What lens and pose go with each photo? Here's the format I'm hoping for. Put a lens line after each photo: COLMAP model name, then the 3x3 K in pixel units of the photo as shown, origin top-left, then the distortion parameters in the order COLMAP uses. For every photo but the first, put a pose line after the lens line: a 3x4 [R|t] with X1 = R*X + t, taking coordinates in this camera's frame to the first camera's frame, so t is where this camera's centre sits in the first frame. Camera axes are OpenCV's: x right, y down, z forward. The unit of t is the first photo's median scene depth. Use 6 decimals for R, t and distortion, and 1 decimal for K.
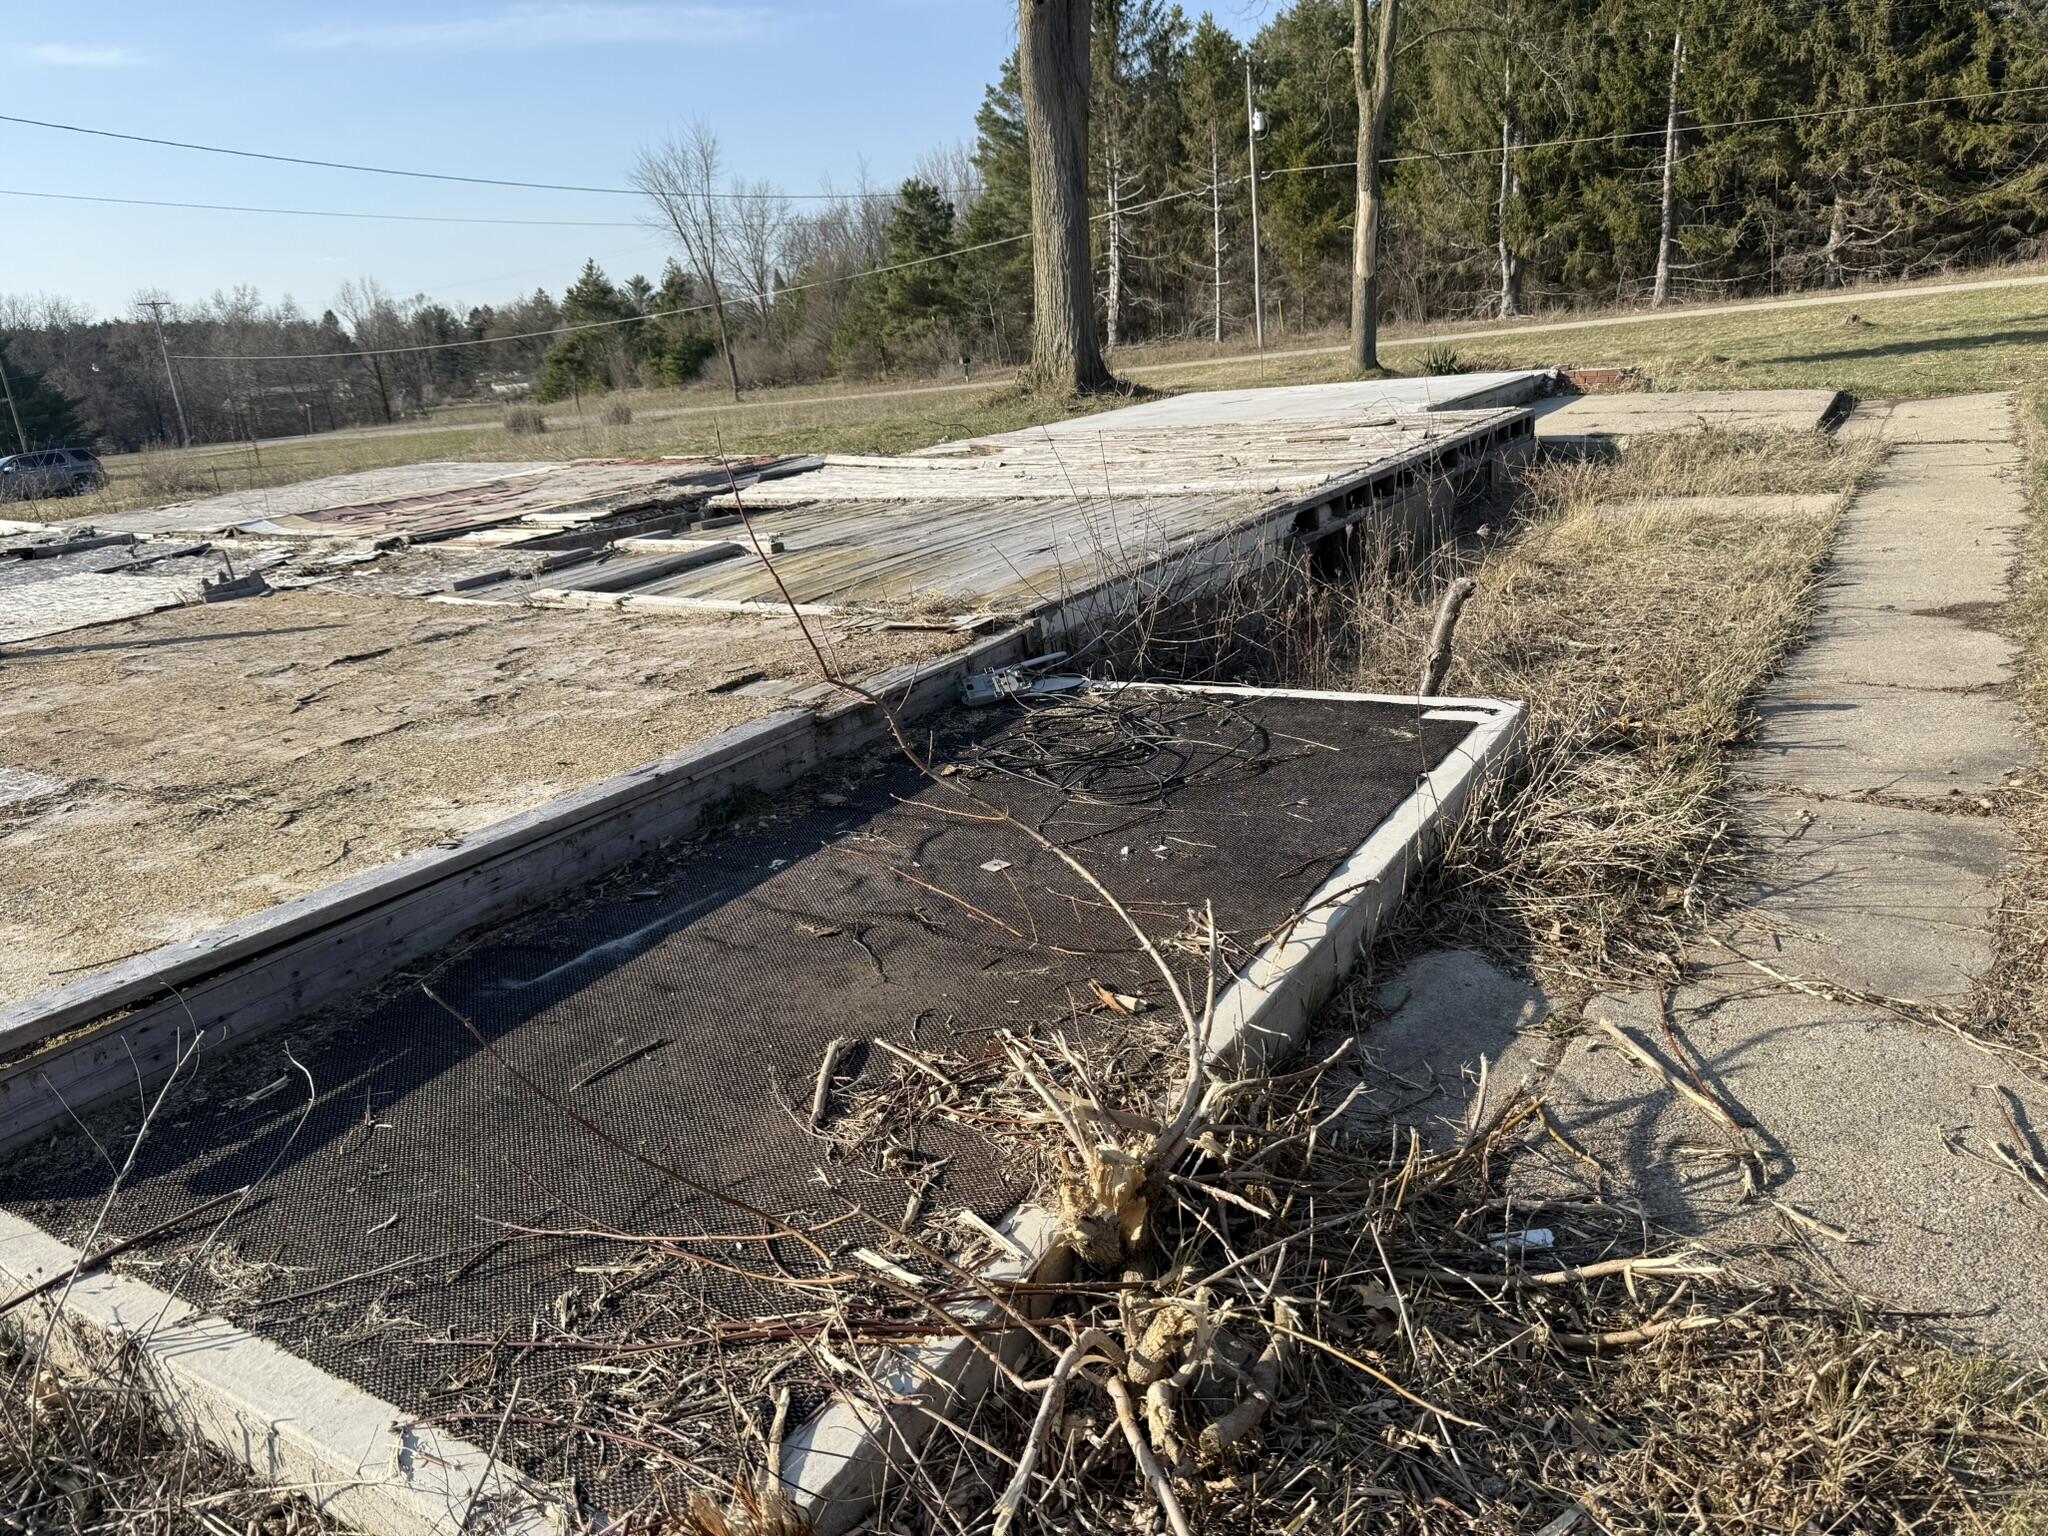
lens RADIAL K [[1434.3, 0, 1024.6], [0, 1434.3, 773.5], [0, 0, 1]] dist [0.022700, -0.034050]
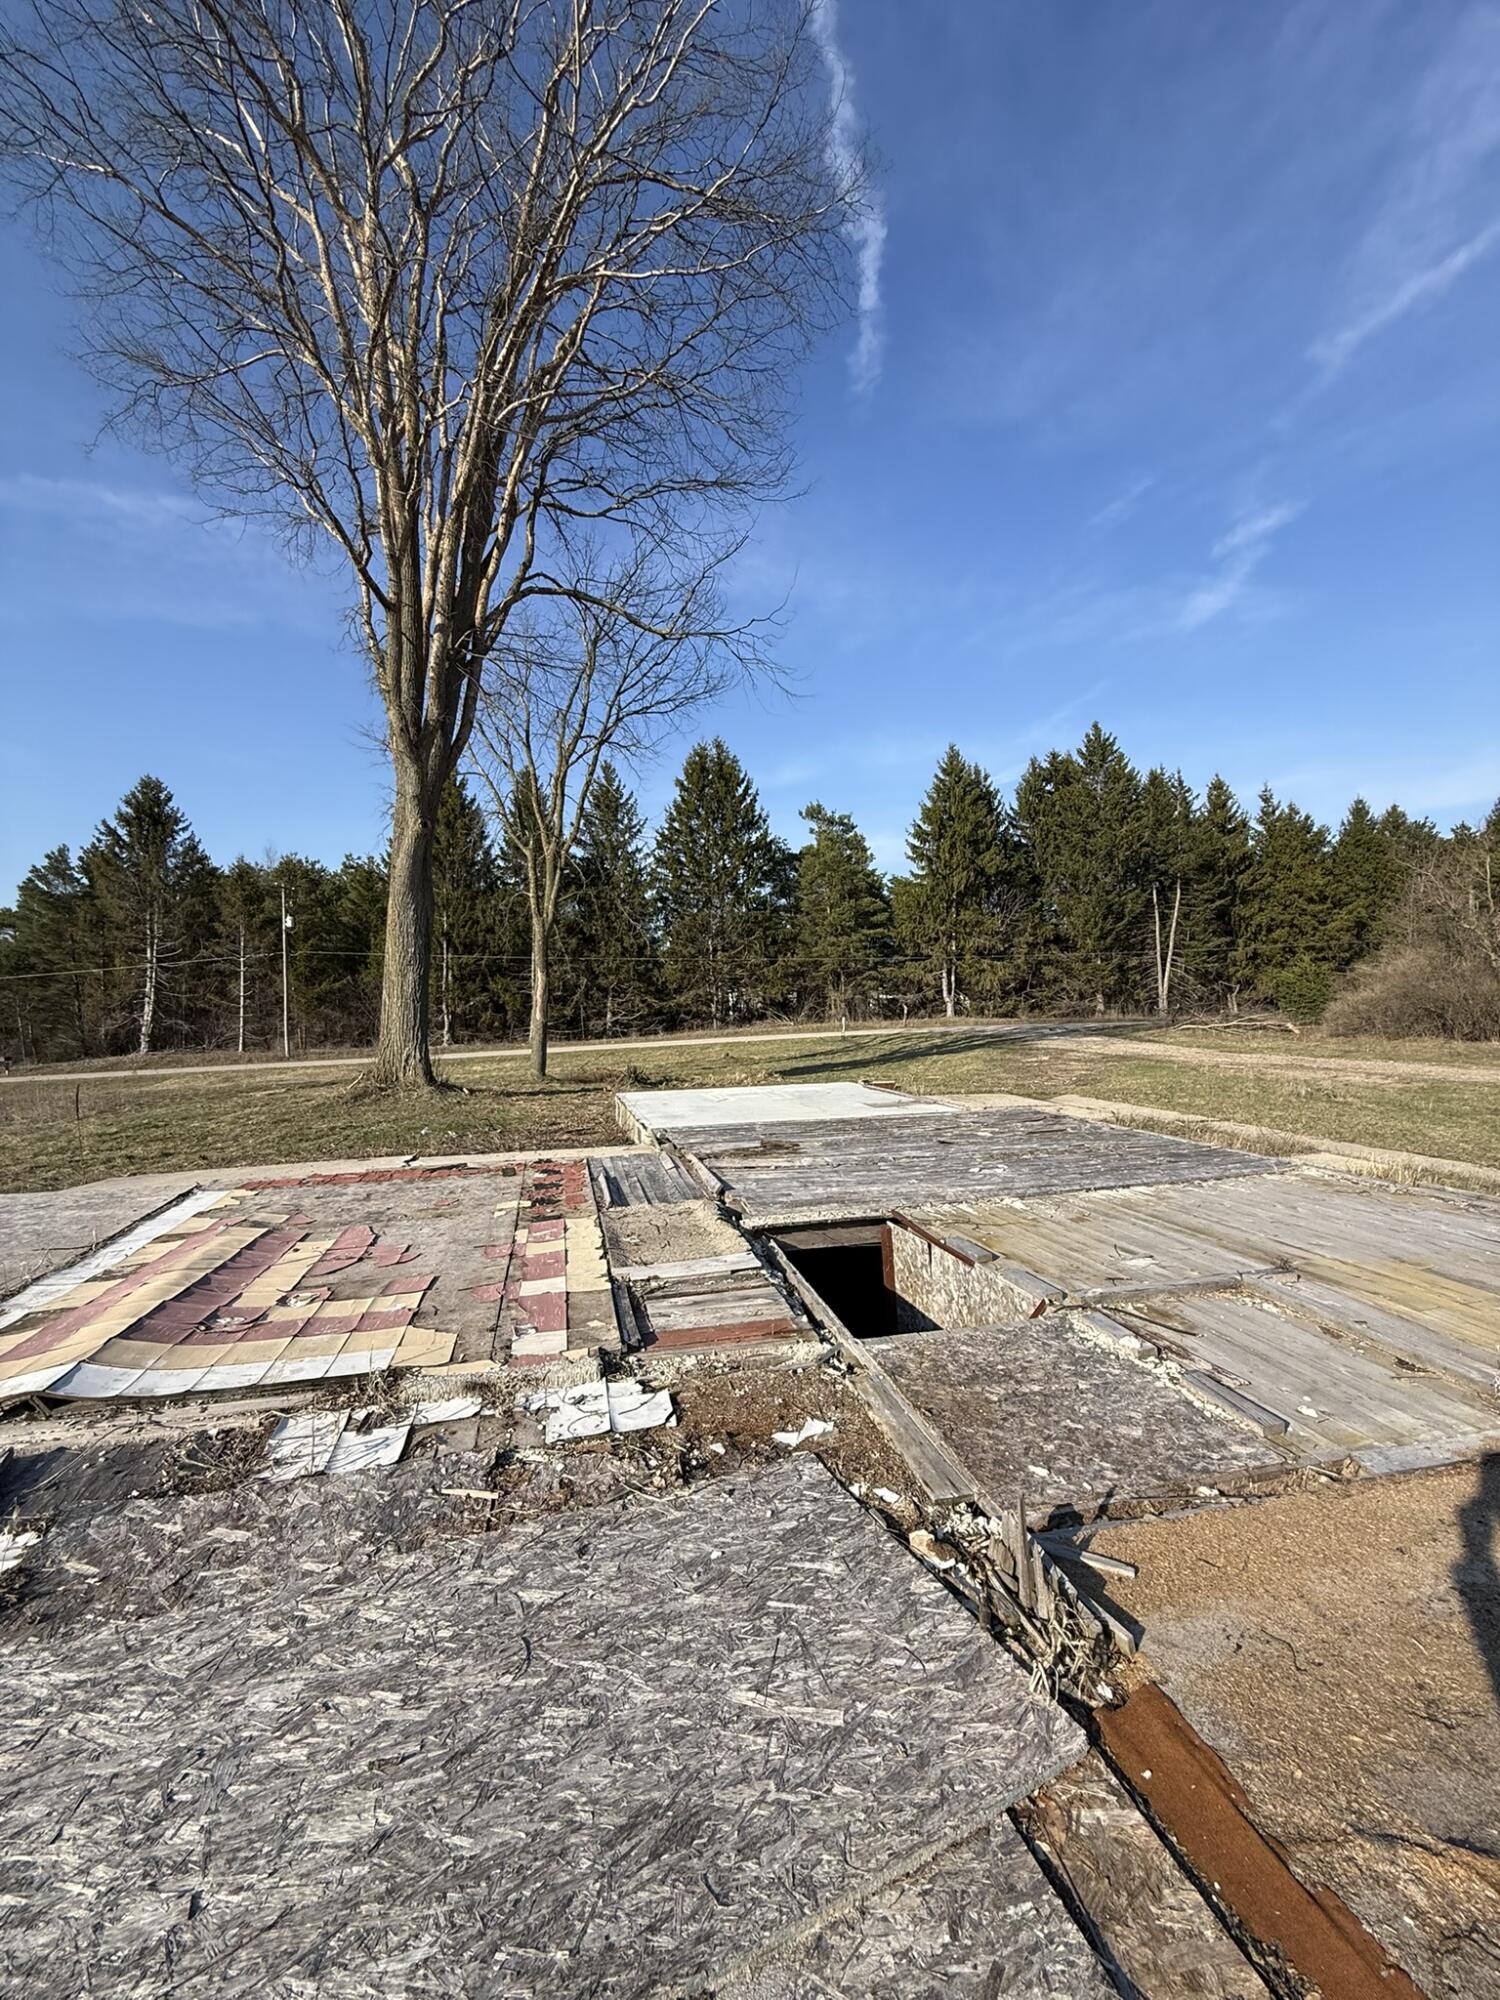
lens RADIAL K [[785.5, 0, 745.2], [0, 785.5, 1014.2], [0, 0, 1]] dist [0.003898, 0.000307]
pose [[0.691797, 0.067976, 0.718886, -0.117638], [0.181078, 0.947417, -0.263840, -0.035071], [-0.699019, 0.312698, 0.643111, 0.123132]]
